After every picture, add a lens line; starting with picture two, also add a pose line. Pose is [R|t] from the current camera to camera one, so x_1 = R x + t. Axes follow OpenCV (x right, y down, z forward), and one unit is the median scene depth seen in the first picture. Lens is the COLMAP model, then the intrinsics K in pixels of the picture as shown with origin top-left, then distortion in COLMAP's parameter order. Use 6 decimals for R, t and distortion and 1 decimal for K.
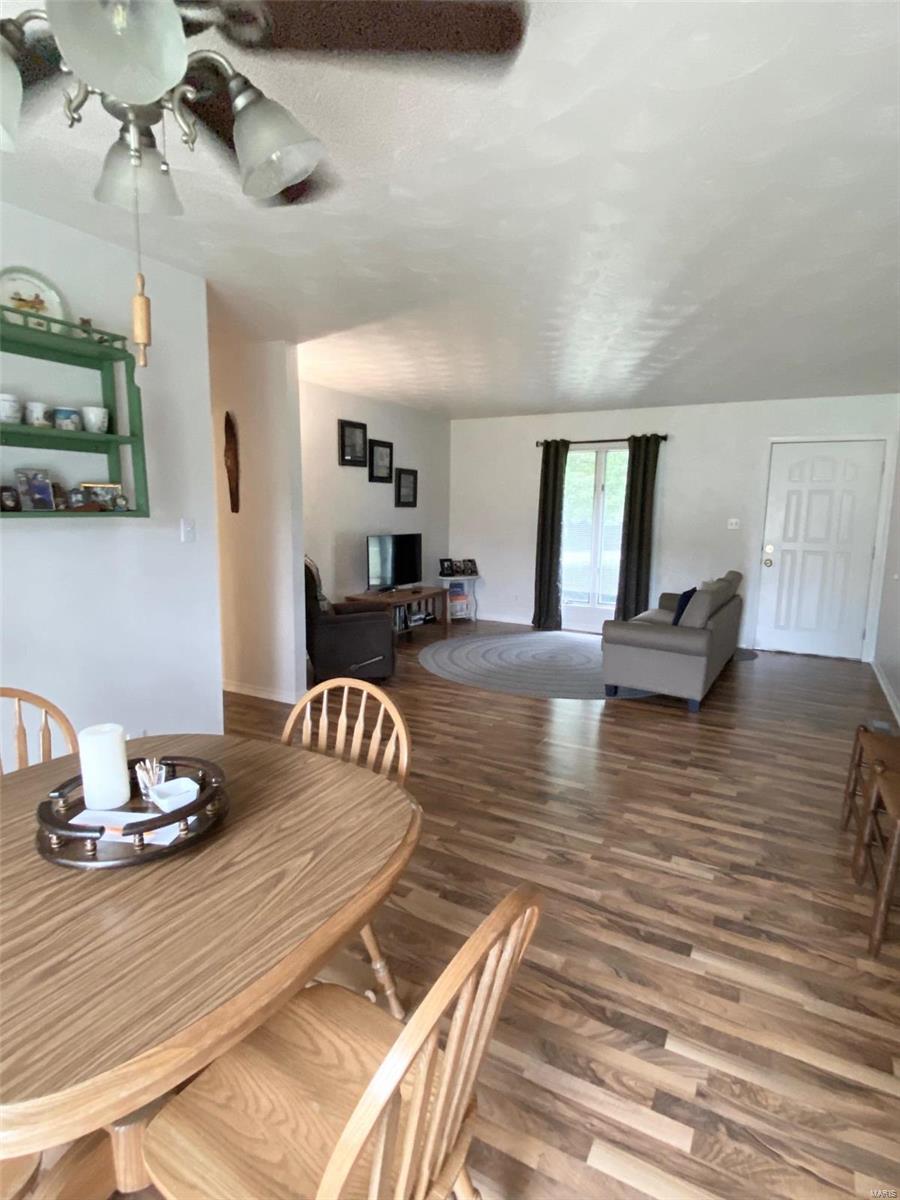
lens RADIAL K [[625.5, 0, 458.8], [0, 625.5, 607.6], [0, 0, 1]] dist [-0.015286, -0.000351]
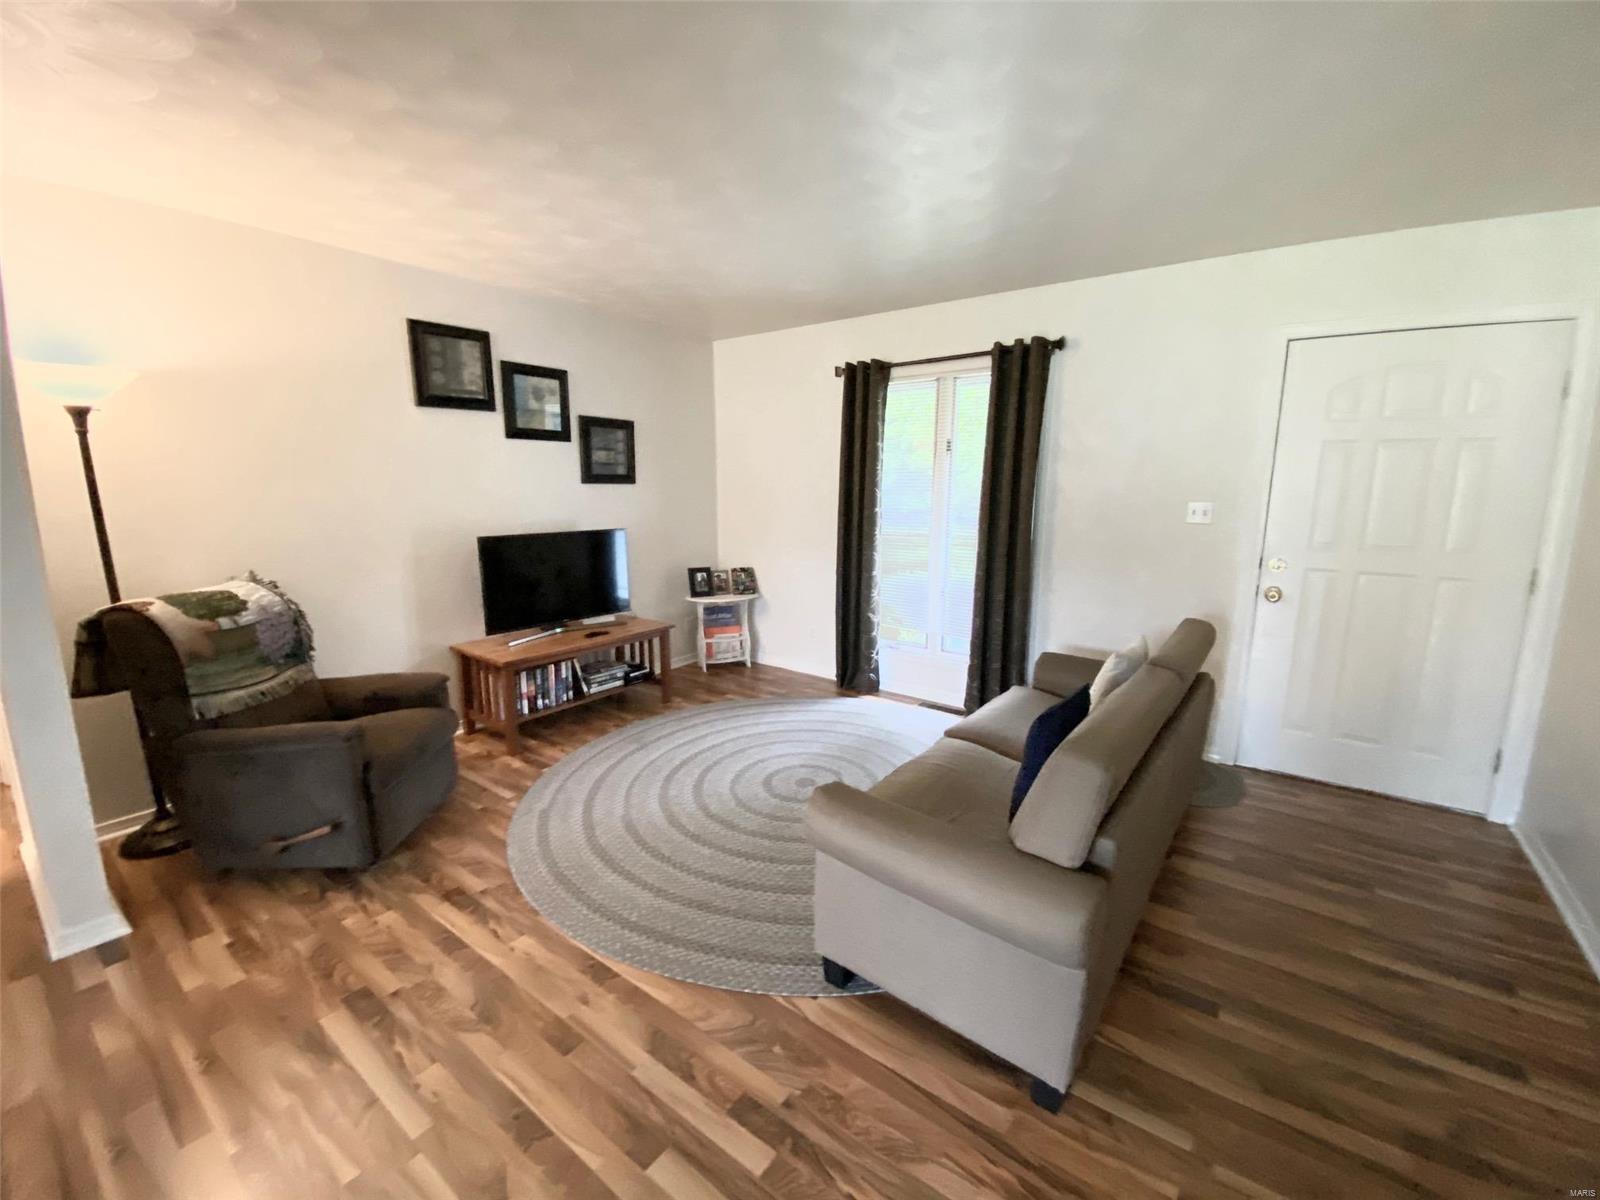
lens RADIAL K [[655.1, 0, 802.3], [0, 655.1, 600.8], [0, 0, 1]] dist [-0.008209, -0.009611]
pose [[0.991394, 0.014703, -0.130082, 0.188966], [-0.012203, 0.999726, 0.019988, -0.067691], [0.130341, -0.018229, 0.991302, 0.426314]]
